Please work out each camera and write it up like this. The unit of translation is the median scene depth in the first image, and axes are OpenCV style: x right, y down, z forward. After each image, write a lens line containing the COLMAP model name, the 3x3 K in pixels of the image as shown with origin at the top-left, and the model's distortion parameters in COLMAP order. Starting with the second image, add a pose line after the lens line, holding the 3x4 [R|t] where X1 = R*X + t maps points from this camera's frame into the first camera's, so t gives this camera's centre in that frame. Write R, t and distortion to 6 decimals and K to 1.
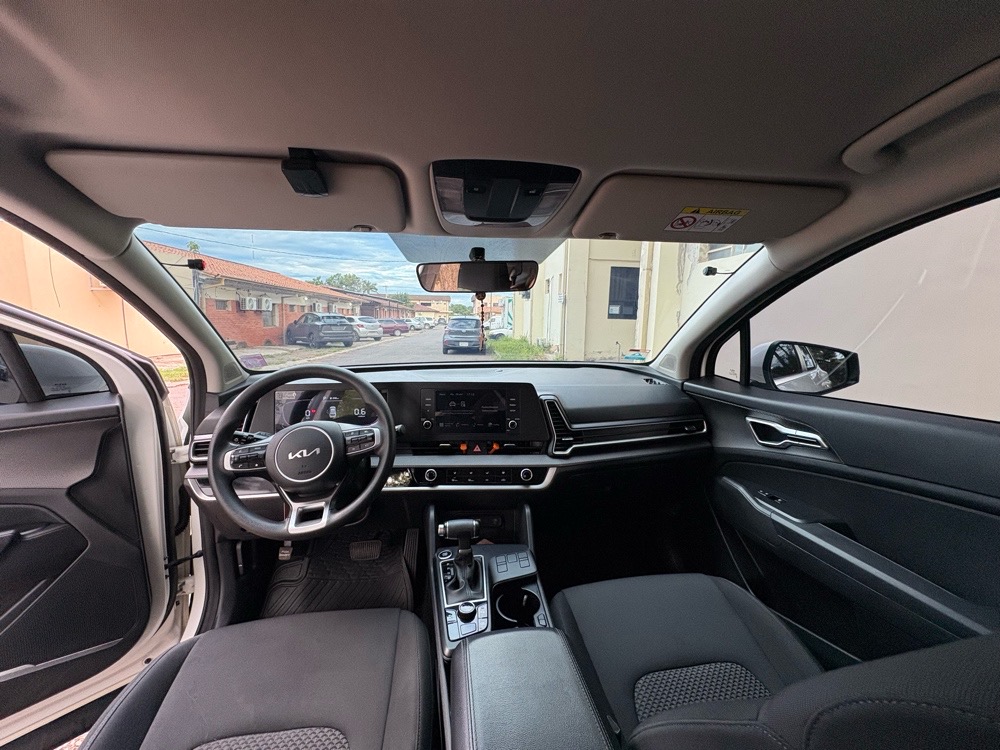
lens RADIAL K [[400.3, 0, 497.7], [0, 400.3, 378.9], [0, 0, 1]] dist [0.000663, 0.000020]
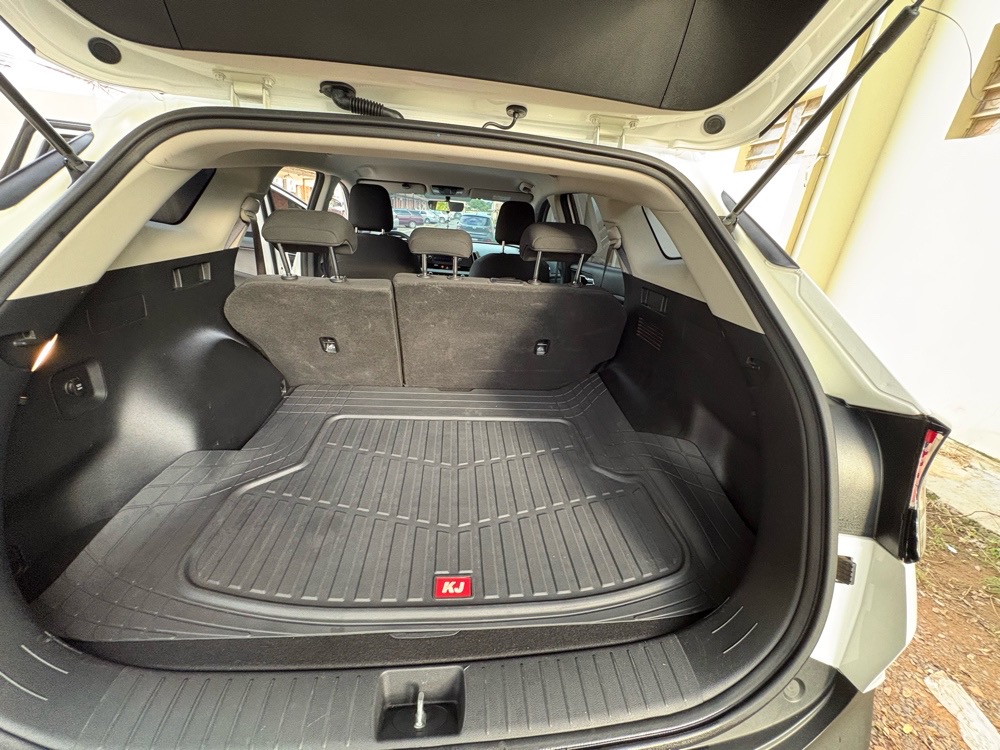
lens RADIAL K [[400.3, 0, 500.1], [0, 400.3, 375.8], [0, 0, 1]] dist [0.000663, 0.000020]
pose [[0.996150, 0.087106, -0.009916, 0.023157], [-0.082620, 0.970582, 0.226151, 0.013425], [0.029323, -0.224461, 0.974042, -0.104424]]
